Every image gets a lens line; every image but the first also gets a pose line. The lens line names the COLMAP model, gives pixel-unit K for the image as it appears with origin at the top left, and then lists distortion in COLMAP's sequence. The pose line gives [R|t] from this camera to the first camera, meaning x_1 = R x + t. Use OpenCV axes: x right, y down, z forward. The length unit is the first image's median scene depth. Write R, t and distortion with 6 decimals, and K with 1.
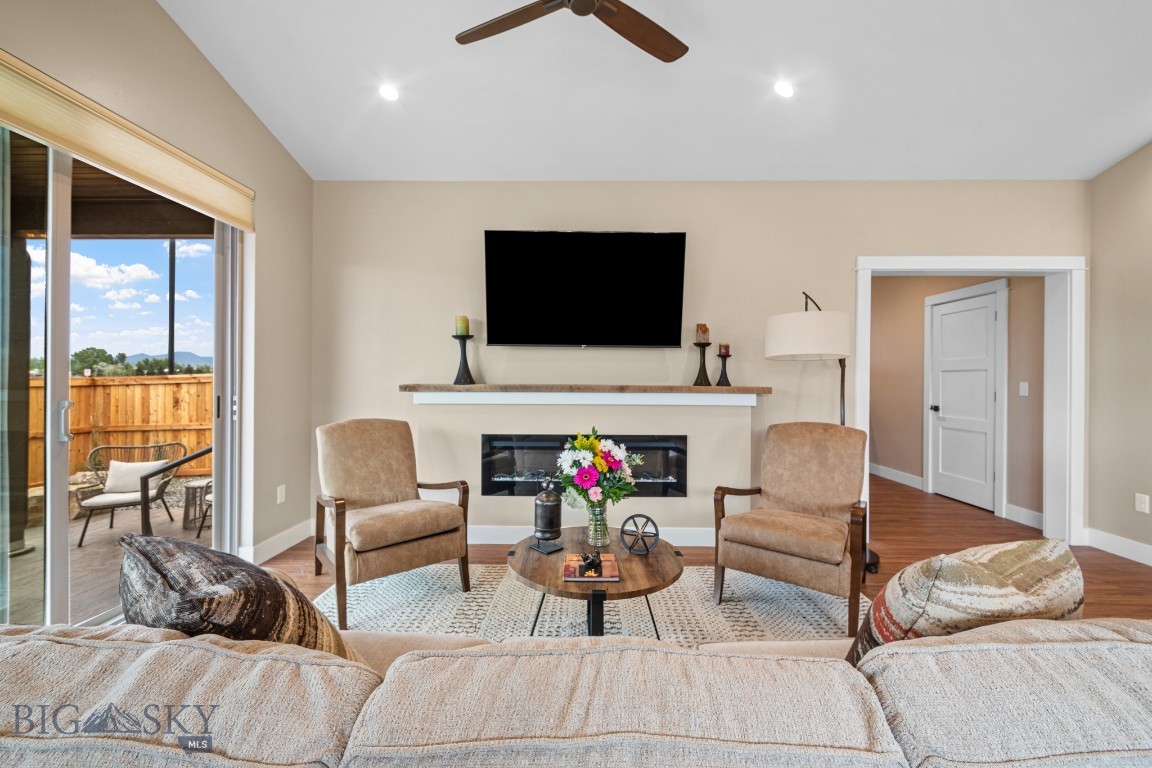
lens RADIAL K [[467.2, 0, 578.8], [0, 467.2, 380.3], [0, 0, 1]] dist [0.012138, -0.004118]
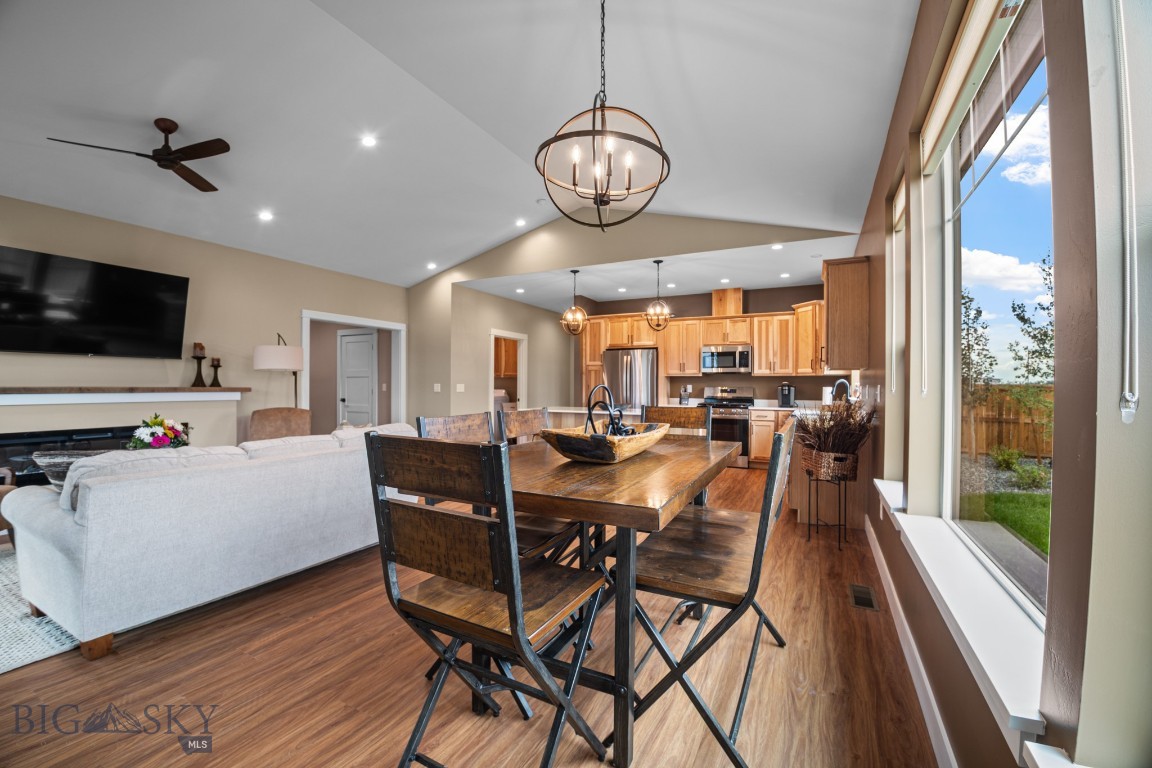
lens RADIAL K [[467.2, 0, 578.8], [0, 467.2, 387.7], [0, 0, 1]] dist [0.012138, -0.004118]
pose [[0.433832, -0.010034, 0.900938, -0.515190], [-0.000359, 0.999936, 0.011309, -0.002147], [-0.900994, -0.005230, 0.433801, -0.648164]]
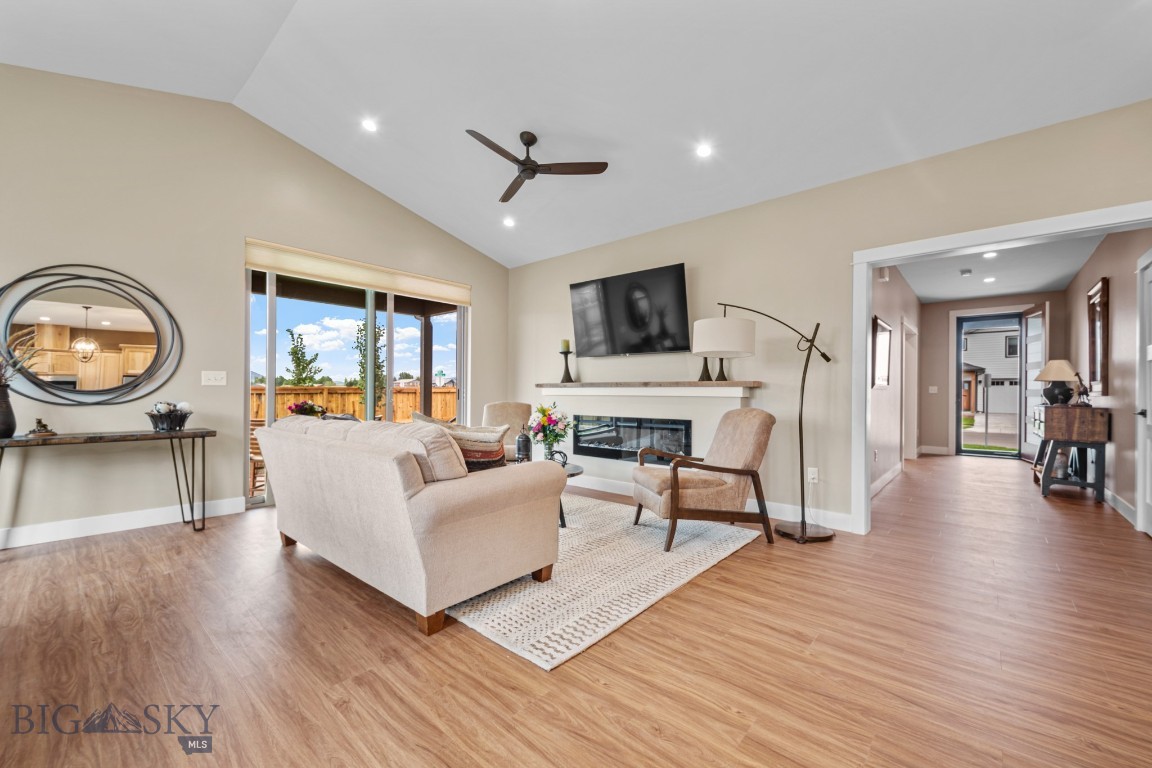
lens RADIAL K [[467.2, 0, 582.0], [0, 467.2, 396.9], [0, 0, 1]] dist [0.012138, -0.004118]
pose [[0.760854, 0.003653, -0.648913, 0.826983], [-0.001643, 0.999992, 0.003704, 0.049989], [0.648921, -0.001752, 0.760854, -0.168006]]
